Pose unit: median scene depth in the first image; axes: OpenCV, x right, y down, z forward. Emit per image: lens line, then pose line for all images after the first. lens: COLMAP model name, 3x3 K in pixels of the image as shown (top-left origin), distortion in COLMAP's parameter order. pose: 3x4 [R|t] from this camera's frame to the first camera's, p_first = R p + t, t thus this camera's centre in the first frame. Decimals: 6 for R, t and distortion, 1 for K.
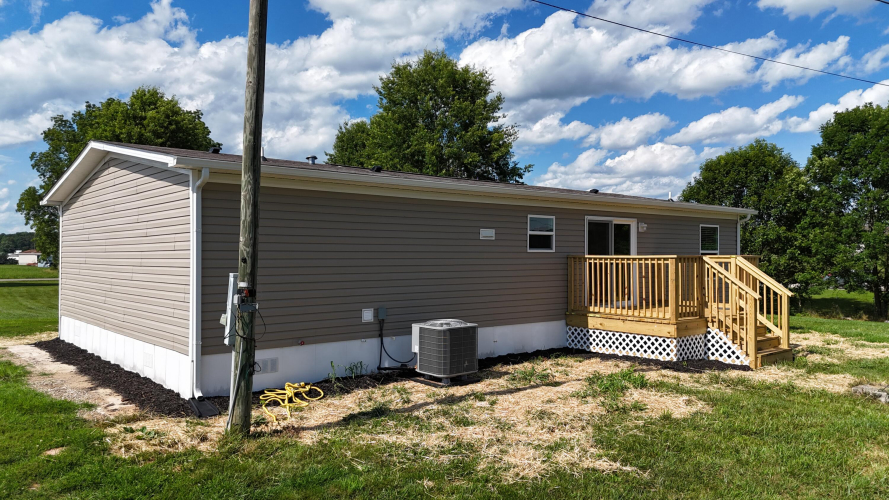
lens RADIAL K [[649.6, 0, 444.5], [0, 649.6, 250.0], [0, 0, 1]] dist [0.007392, -0.004696]
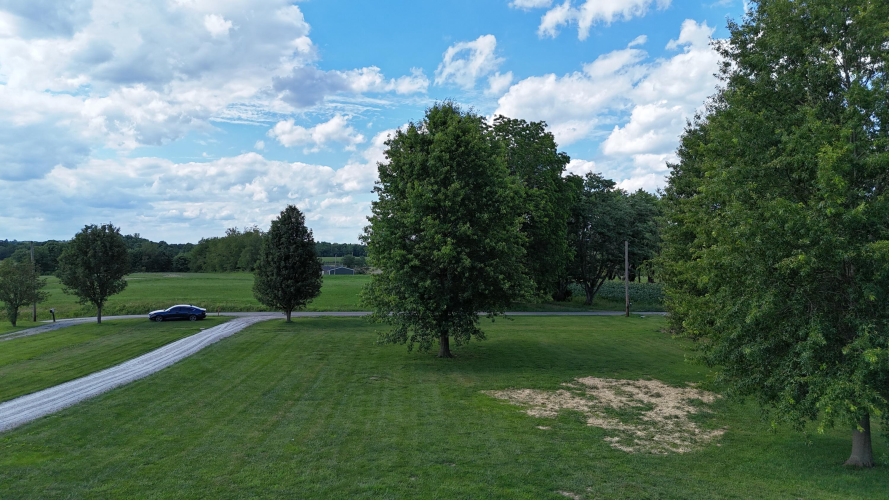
lens RADIAL K [[649.6, 0, 444.5], [0, 649.6, 250.0], [0, 0, 1]] dist [0.007392, -0.004696]
pose [[0.826104, -0.010420, -0.563421, 0.008122], [0.008787, 0.999946, -0.005609, -0.090068], [0.563449, -0.000317, 0.826151, 0.483964]]
